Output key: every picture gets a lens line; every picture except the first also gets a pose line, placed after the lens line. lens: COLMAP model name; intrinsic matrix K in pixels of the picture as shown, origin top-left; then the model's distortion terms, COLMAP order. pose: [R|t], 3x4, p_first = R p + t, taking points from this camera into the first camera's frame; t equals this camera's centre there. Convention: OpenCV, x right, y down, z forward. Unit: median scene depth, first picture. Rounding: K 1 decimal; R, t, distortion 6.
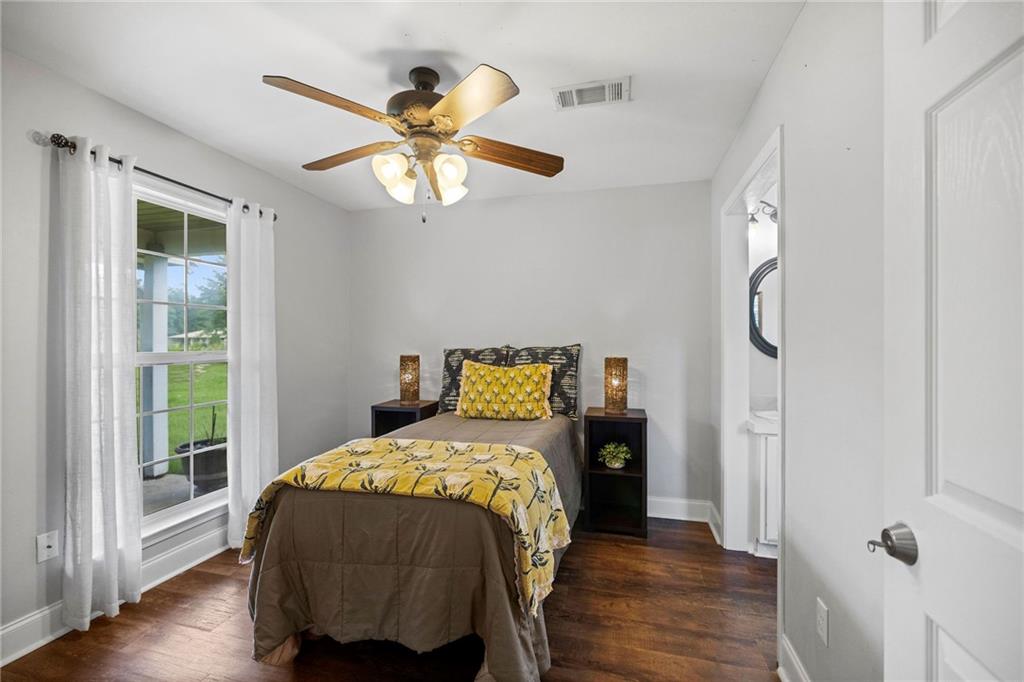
lens RADIAL K [[431.3, 0, 496.2], [0, 431.3, 344.6], [0, 0, 1]] dist [0.004078, 0.000248]
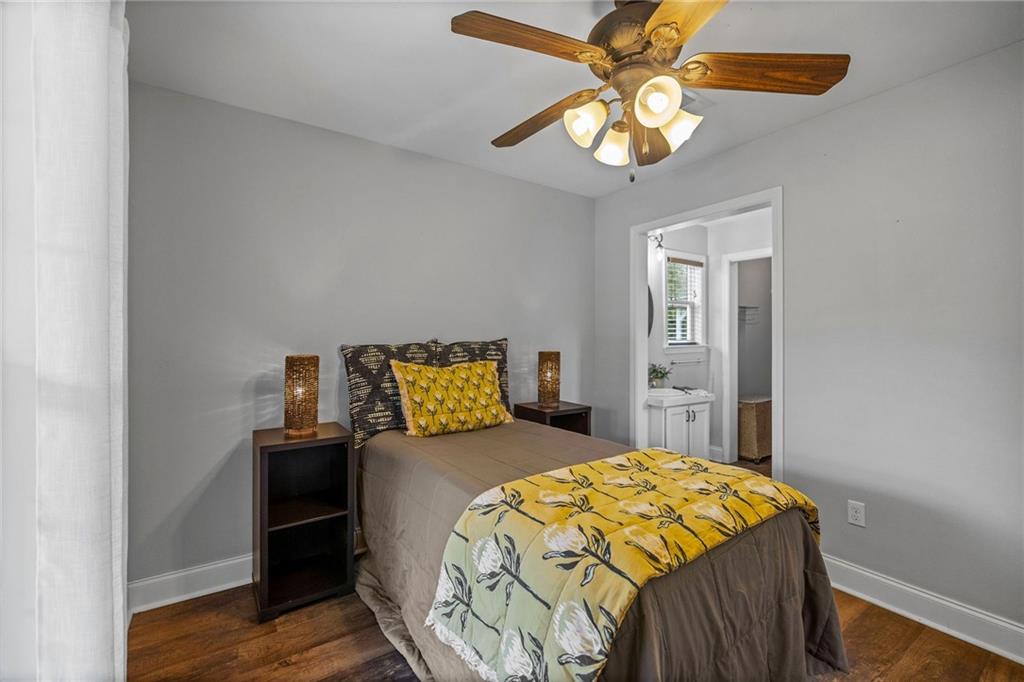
lens RADIAL K [[431.3, 0, 509.7], [0, 431.3, 339.5], [0, 0, 1]] dist [0.004078, 0.000248]
pose [[0.660212, -0.000894, 0.751079, -0.513775], [0.005919, 0.999974, -0.004013, 0.005069], [-0.751056, 0.007095, 0.660200, 0.382488]]
